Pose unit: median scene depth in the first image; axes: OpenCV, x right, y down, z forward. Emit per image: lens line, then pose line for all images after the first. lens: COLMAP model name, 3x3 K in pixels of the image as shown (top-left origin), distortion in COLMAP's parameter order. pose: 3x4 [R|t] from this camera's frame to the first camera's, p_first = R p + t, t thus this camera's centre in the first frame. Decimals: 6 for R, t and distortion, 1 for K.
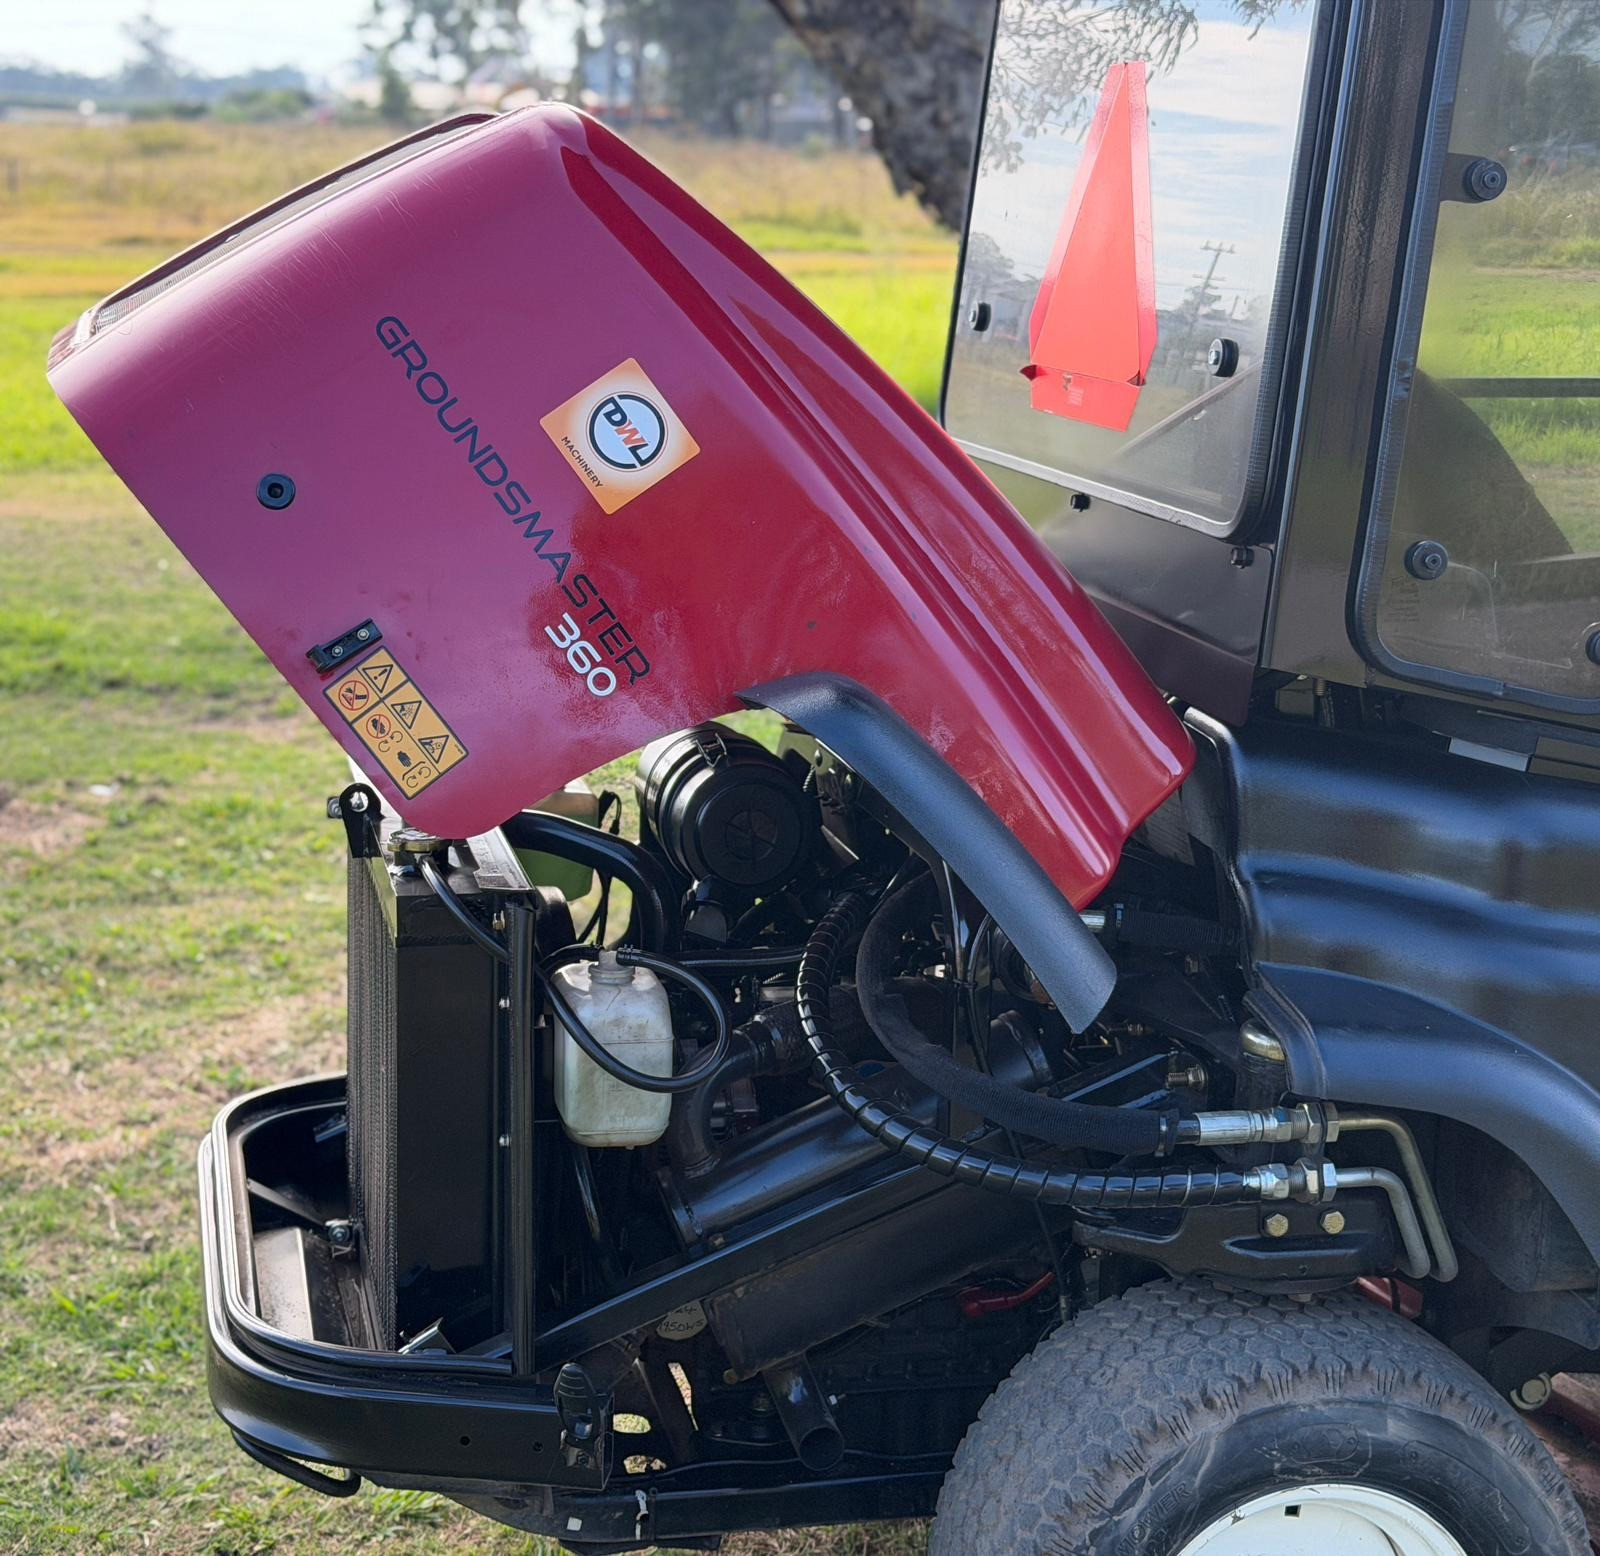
lens RADIAL K [[3225.8, 0, 800.0], [0, 3225.8, 778.0], [0, 0, 1]] dist [0.237279, -0.090782]
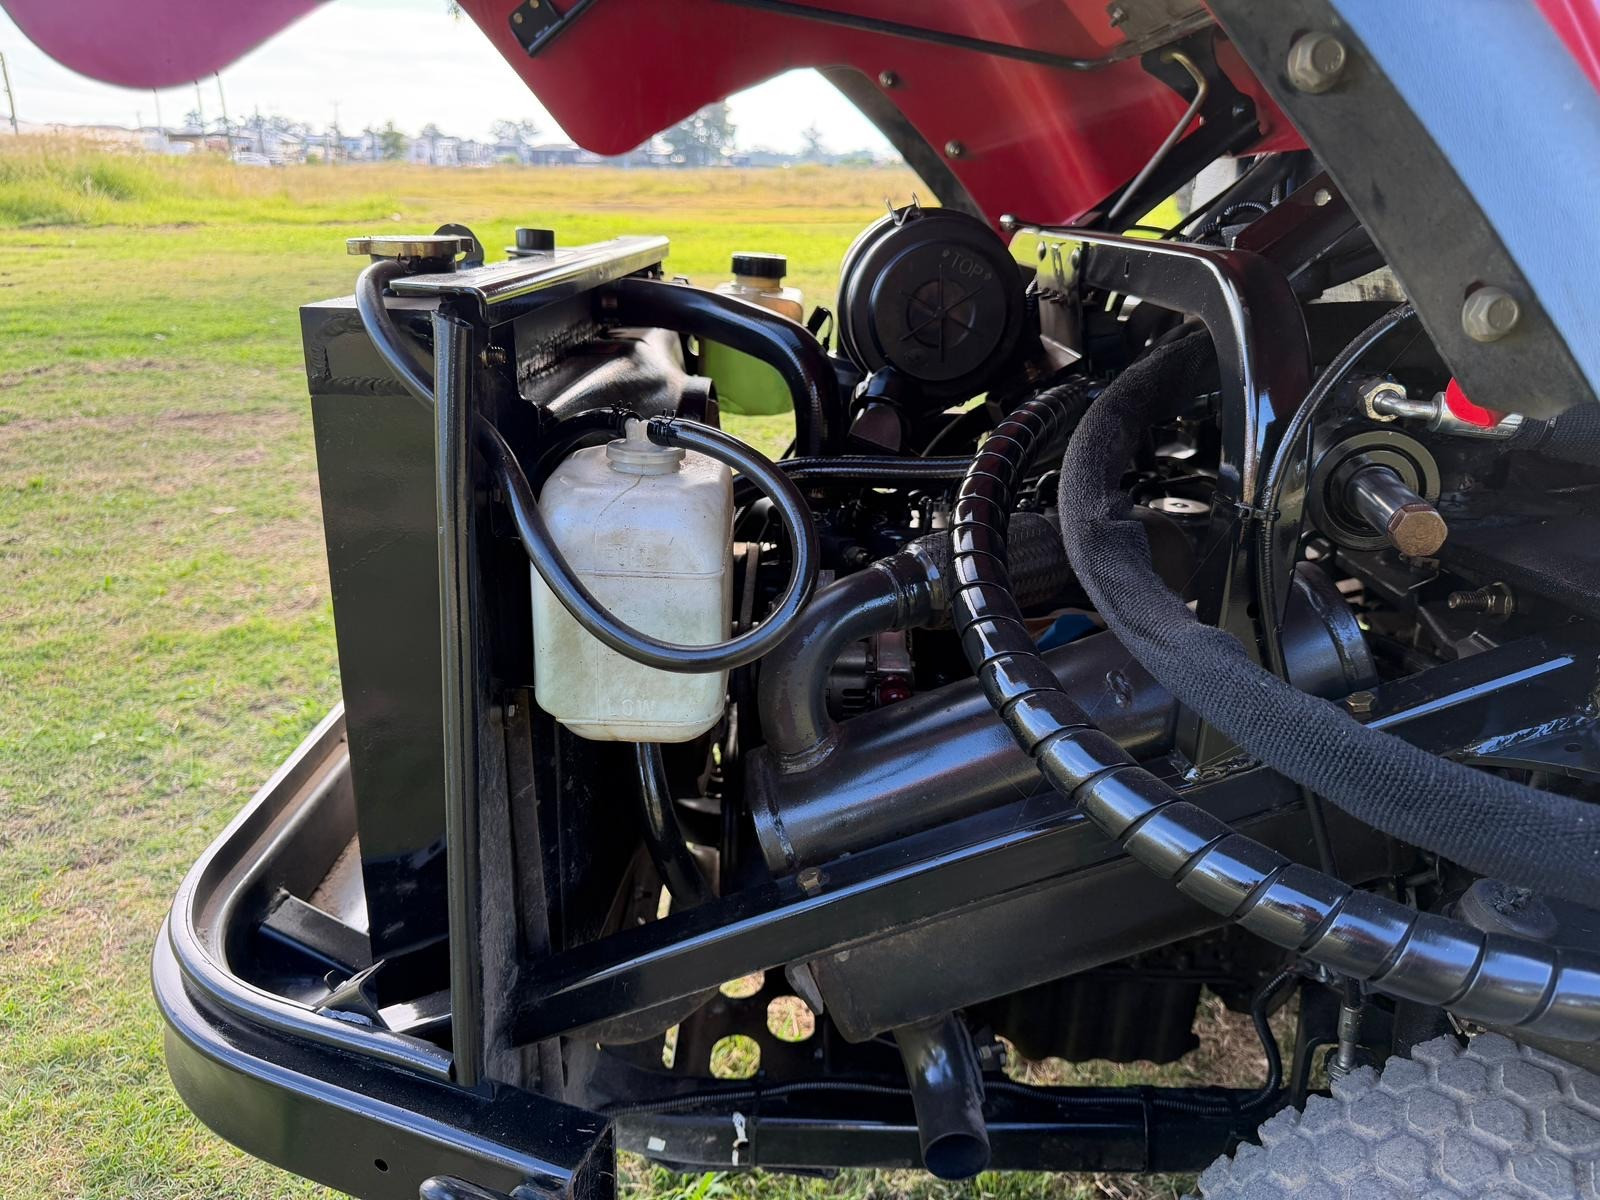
lens RADIAL K [[1092.1, 0, 800.0], [0, 1092.1, 600.0], [0, 0, 1]] dist [0.113798, -0.172331]
pose [[0.973167, 0.079082, -0.216082, 0.015970], [-0.050435, 0.989559, 0.135016, 0.056047], [0.224504, -0.120495, 0.966995, 0.781958]]
